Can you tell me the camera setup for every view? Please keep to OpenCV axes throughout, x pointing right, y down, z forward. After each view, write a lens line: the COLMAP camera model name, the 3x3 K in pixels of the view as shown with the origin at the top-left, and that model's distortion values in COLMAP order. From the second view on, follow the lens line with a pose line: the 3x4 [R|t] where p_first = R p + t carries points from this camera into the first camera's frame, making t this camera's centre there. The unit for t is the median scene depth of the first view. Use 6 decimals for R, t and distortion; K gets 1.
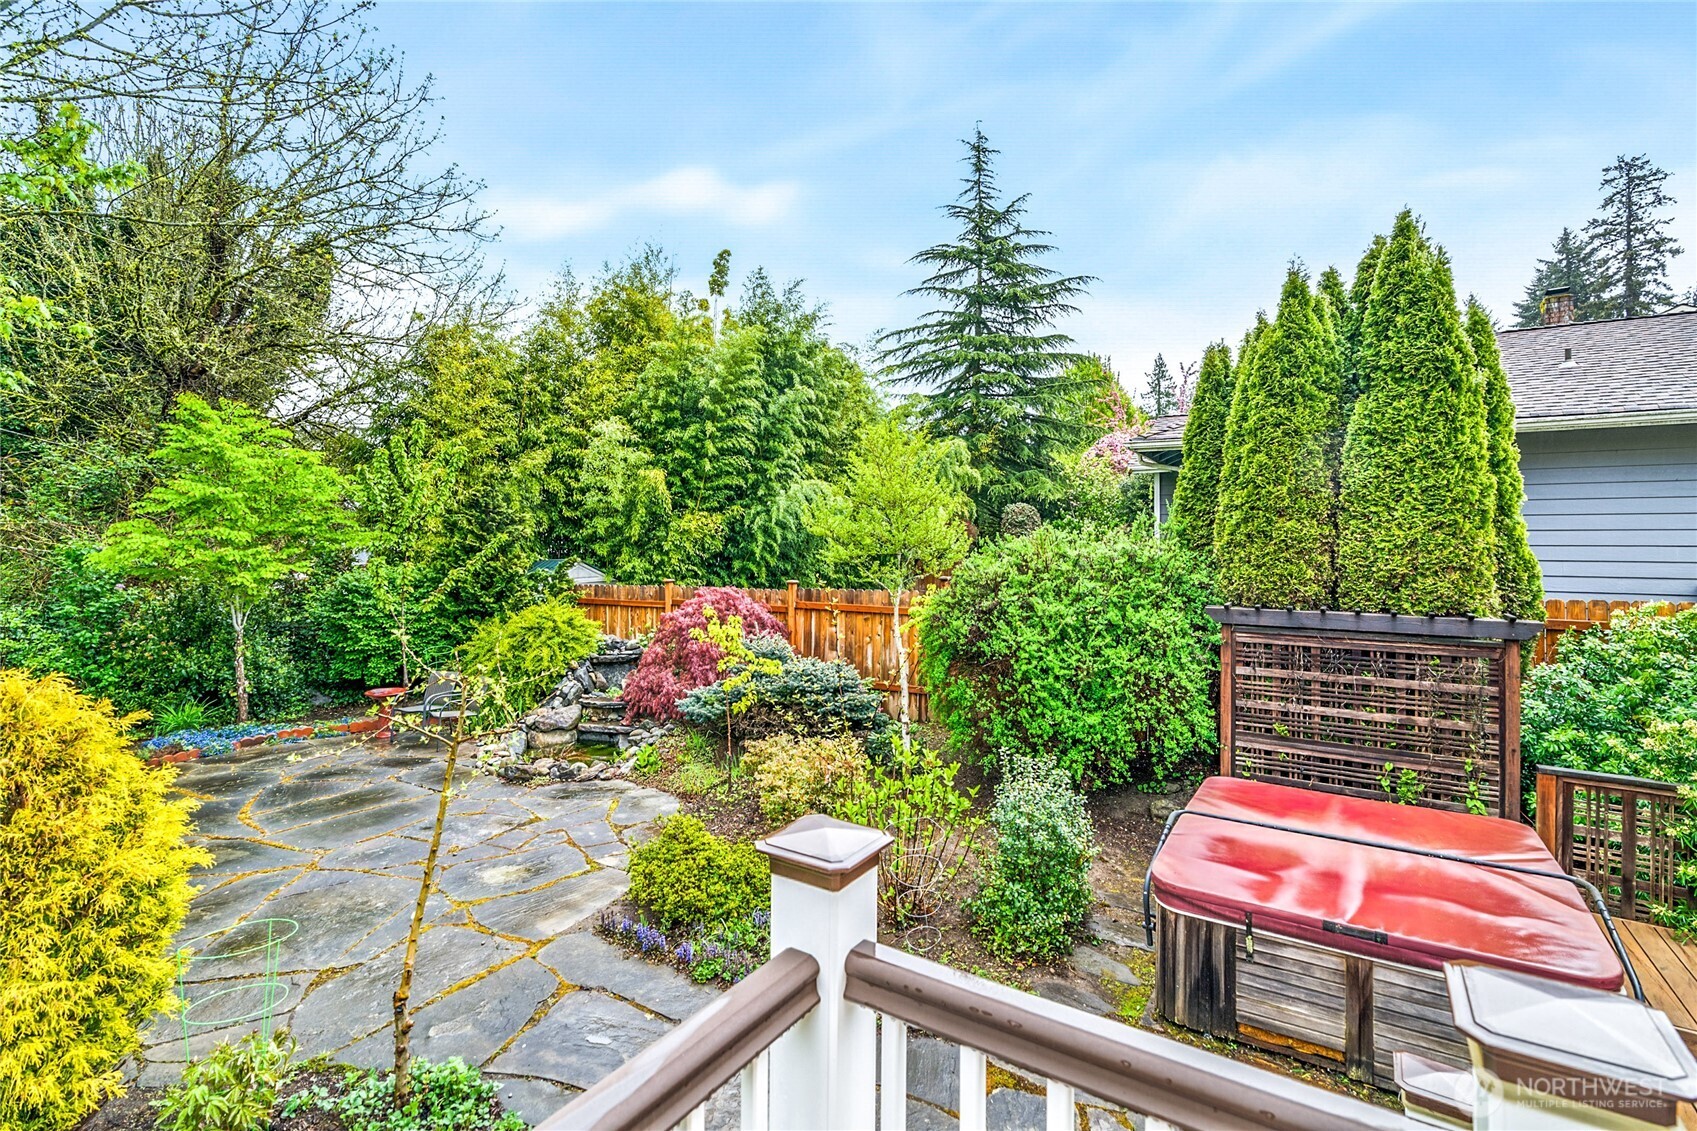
lens RADIAL K [[780.0, 0, 857.5], [0, 780.0, 550.2], [0, 0, 1]] dist [-0.001674, 0.001097]
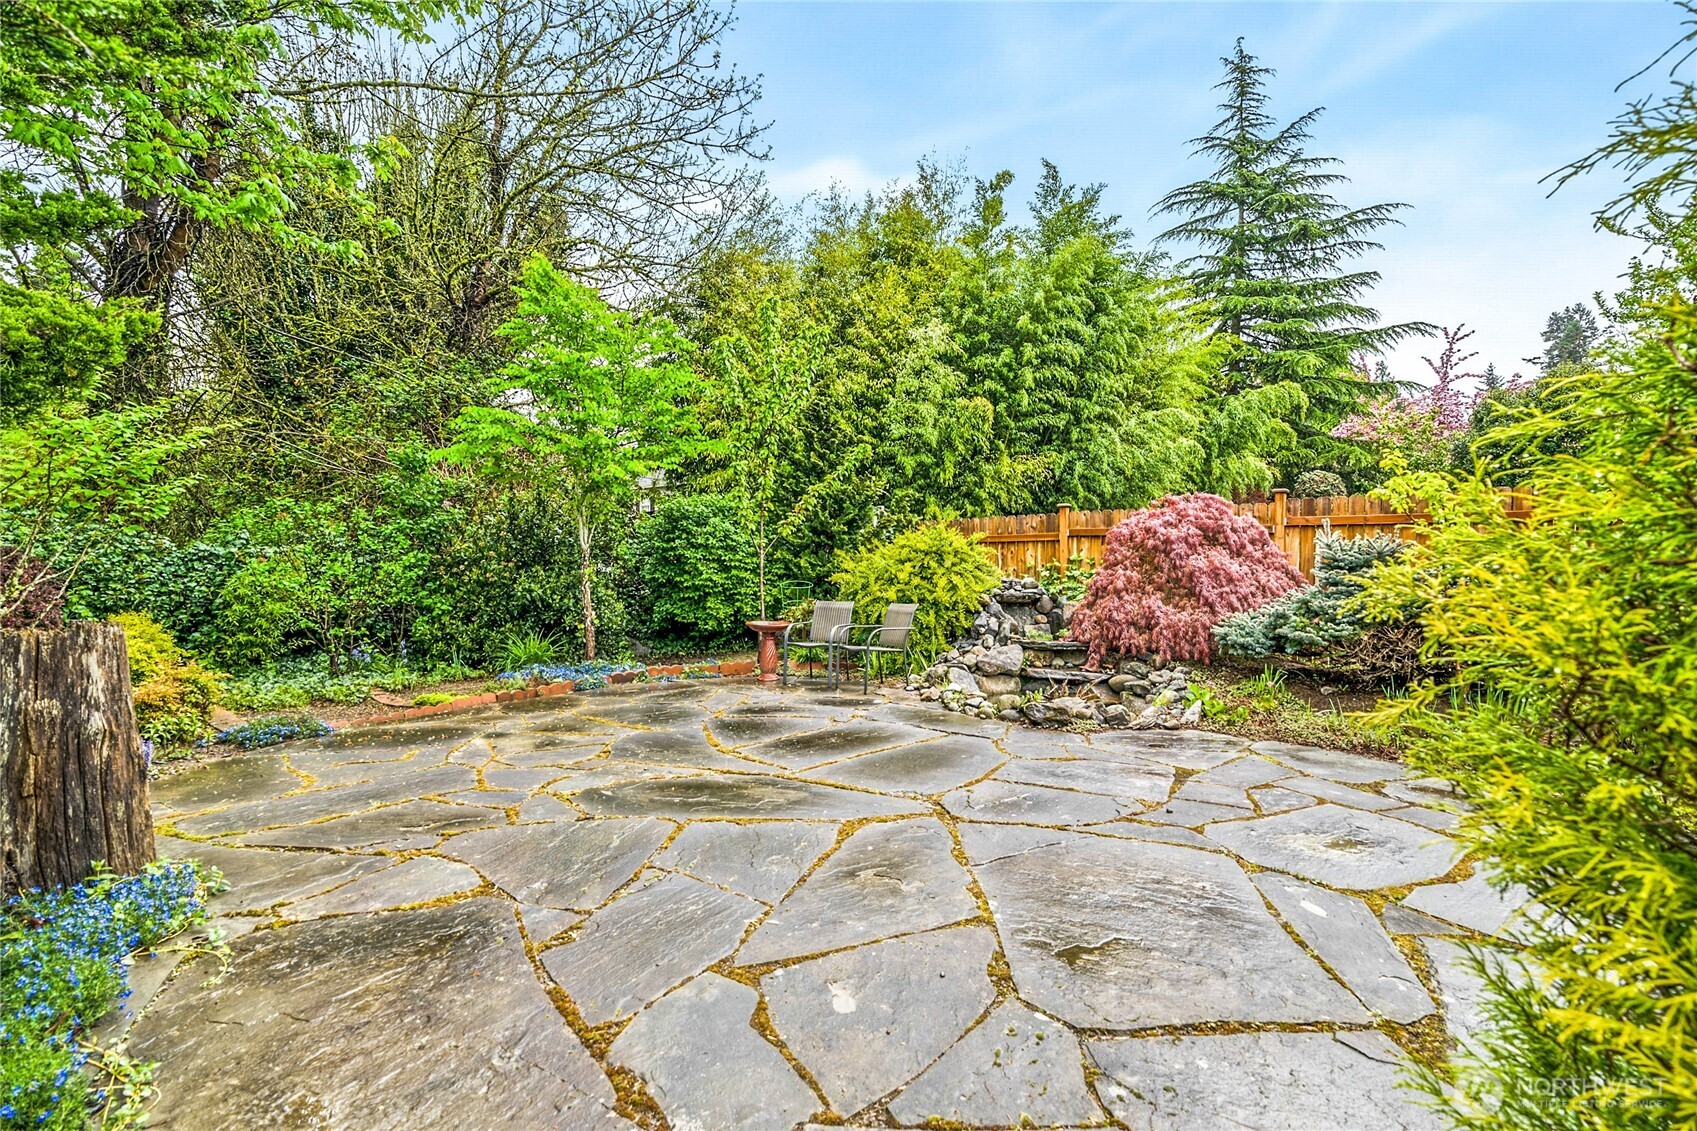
lens RADIAL K [[780.0, 0, 850.6], [0, 780.0, 575.8], [0, 0, 1]] dist [-0.001674, 0.001097]
pose [[0.988478, 0.004814, -0.151289, -0.263711], [-0.004577, 0.999988, 0.001910, 0.085639], [0.151296, -0.001196, 0.988488, 0.153939]]
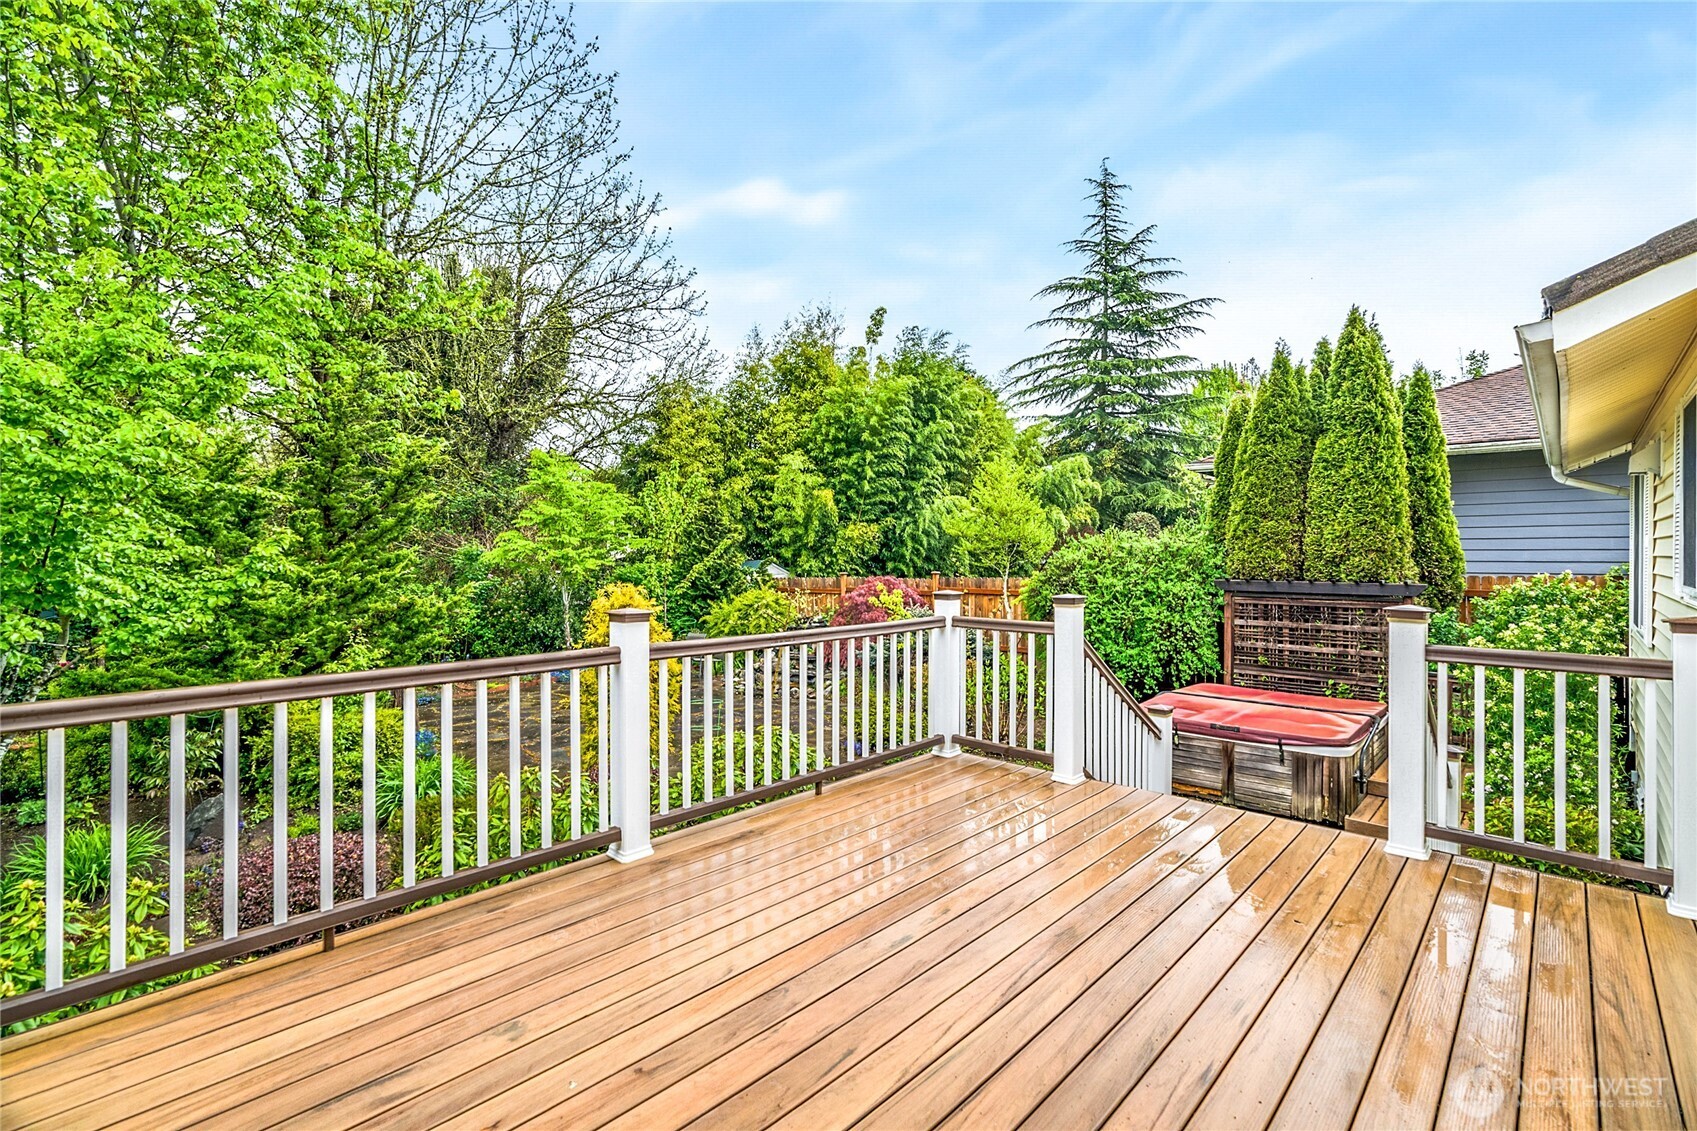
lens RADIAL K [[780.0, 0, 862.5], [0, 780.0, 572.9], [0, 0, 1]] dist [-0.001674, 0.001097]
pose [[0.984885, -0.001304, -0.173202, 0.018579], [0.003548, 0.999914, 0.012648, 0.016723], [0.173171, -0.013071, 0.984805, -0.253817]]
